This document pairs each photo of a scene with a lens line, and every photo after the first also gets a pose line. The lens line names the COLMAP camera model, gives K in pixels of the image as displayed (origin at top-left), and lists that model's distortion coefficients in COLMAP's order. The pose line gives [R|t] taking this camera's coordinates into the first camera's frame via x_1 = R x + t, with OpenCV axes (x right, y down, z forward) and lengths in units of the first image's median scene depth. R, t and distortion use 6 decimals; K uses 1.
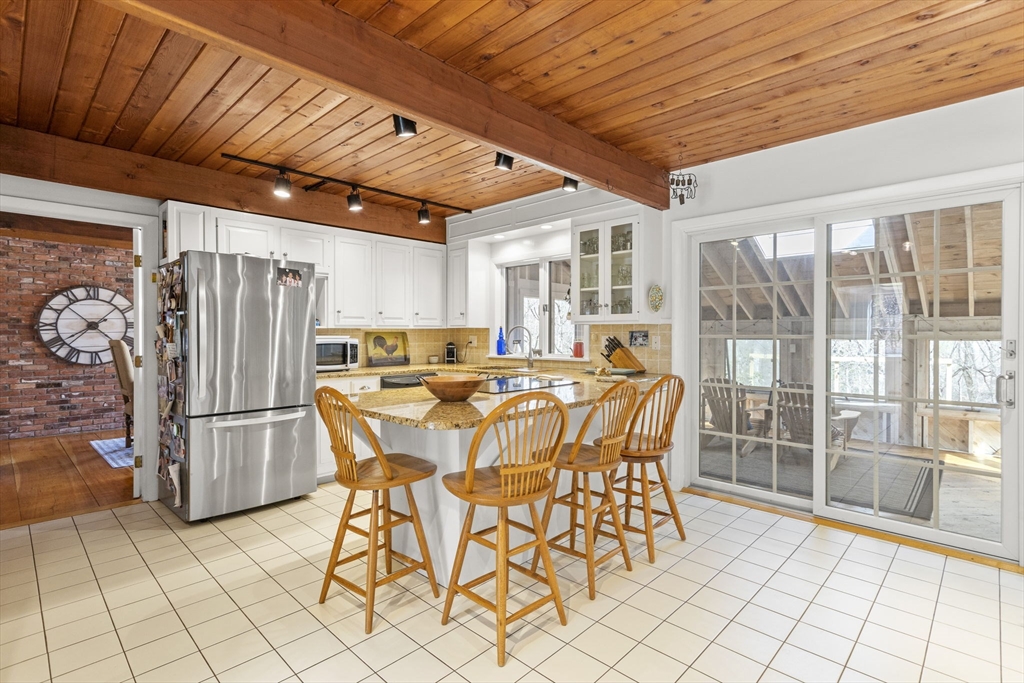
lens RADIAL K [[489.2, 0, 514.0], [0, 489.2, 339.7], [0, 0, 1]] dist [0.001614, 0.001229]
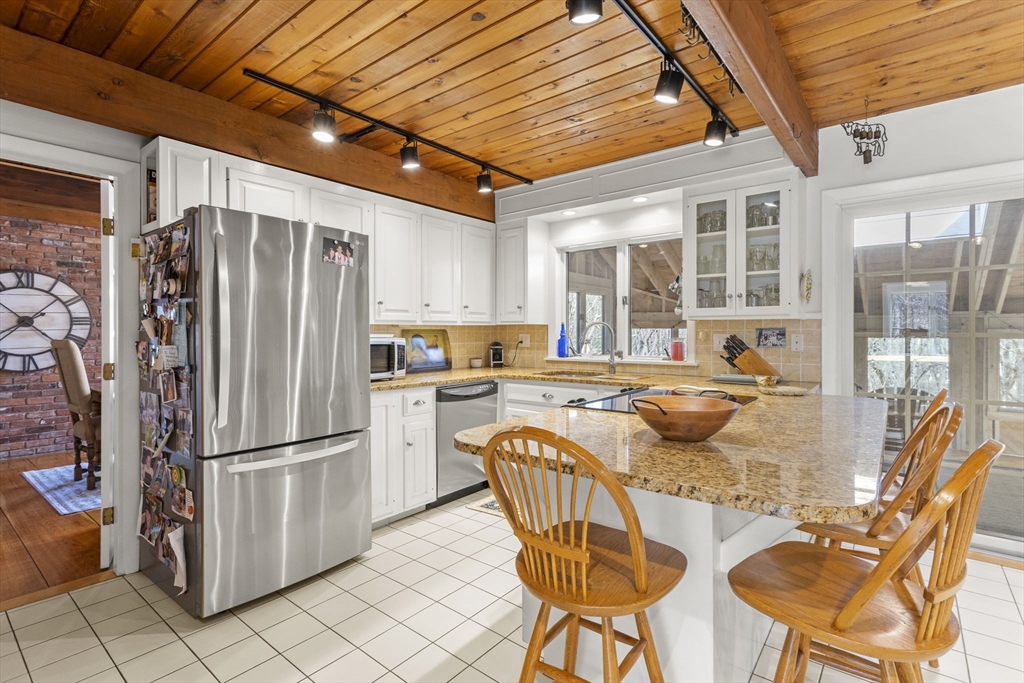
lens RADIAL K [[489.2, 0, 516.7], [0, 489.2, 336.3], [0, 0, 1]] dist [0.001614, 0.001229]
pose [[0.996043, -0.001050, 0.088864, -0.177627], [0.001323, 0.999995, -0.003015, -0.001722], [-0.088861, 0.003120, 0.996039, 0.180876]]
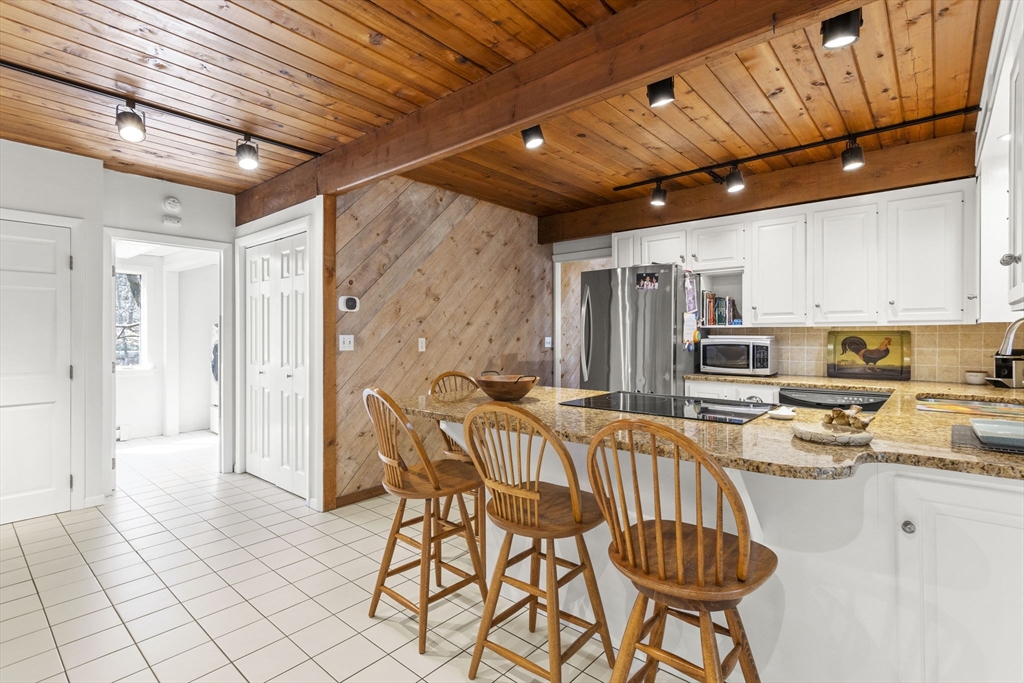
lens RADIAL K [[489.2, 0, 527.1], [0, 489.2, 336.8], [0, 0, 1]] dist [0.001614, 0.001229]
pose [[0.057983, 0.007135, -0.998292, 0.406264], [-0.013378, 0.999890, 0.006370, -0.005216], [0.998228, 0.012986, 0.058072, 0.454280]]
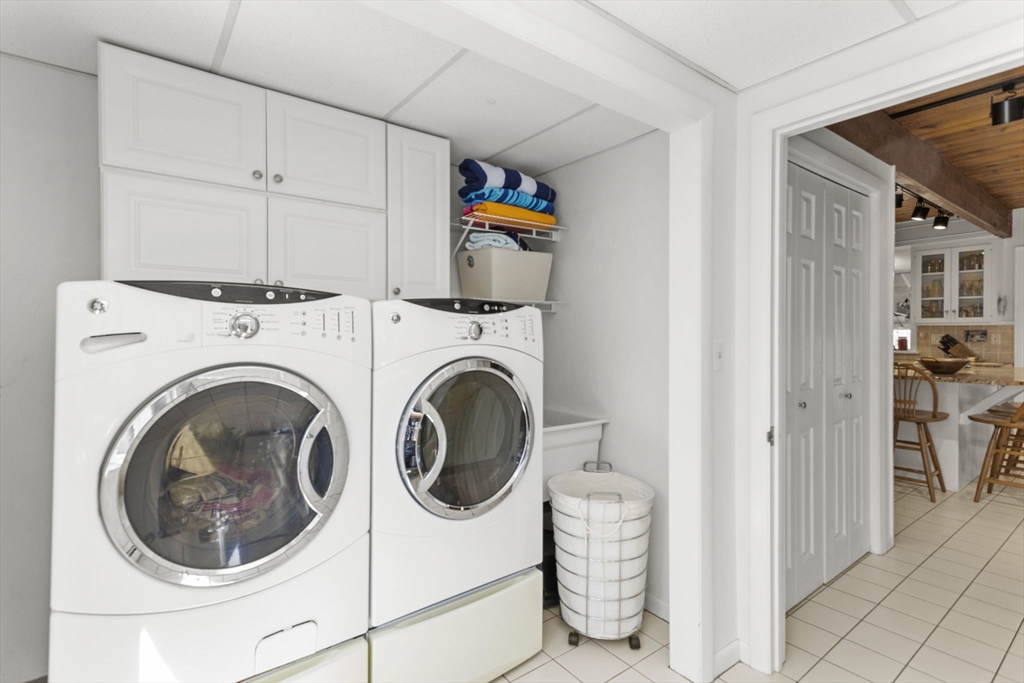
lens RADIAL K [[489.2, 0, 506.3], [0, 489.2, 337.4], [0, 0, 1]] dist [0.001614, 0.001229]
pose [[0.984673, 0.003527, -0.174374, -0.574084], [-0.004030, 0.999989, -0.002531, 0.007464], [0.174363, 0.003195, 0.984676, -0.387508]]
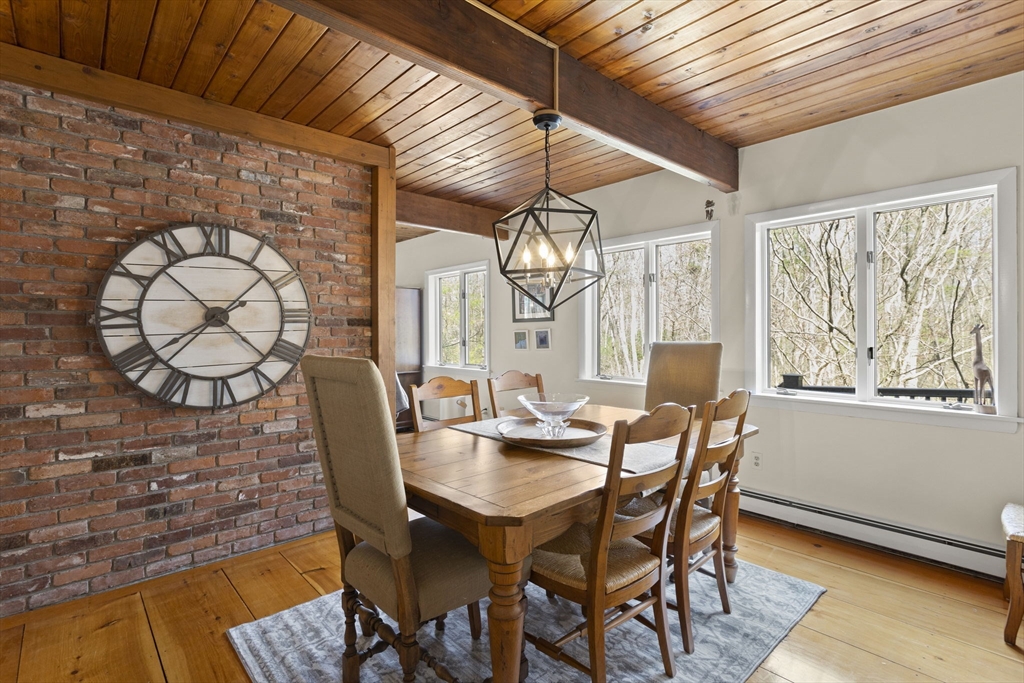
lens RADIAL K [[489.2, 0, 511.4], [0, 489.2, 335.9], [0, 0, 1]] dist [0.001614, 0.001229]
pose [[0.996664, -0.002979, -0.081558, -0.673480], [0.002922, 0.999995, -0.000826, -0.012684], [0.081560, 0.000585, 0.996668, 0.705089]]
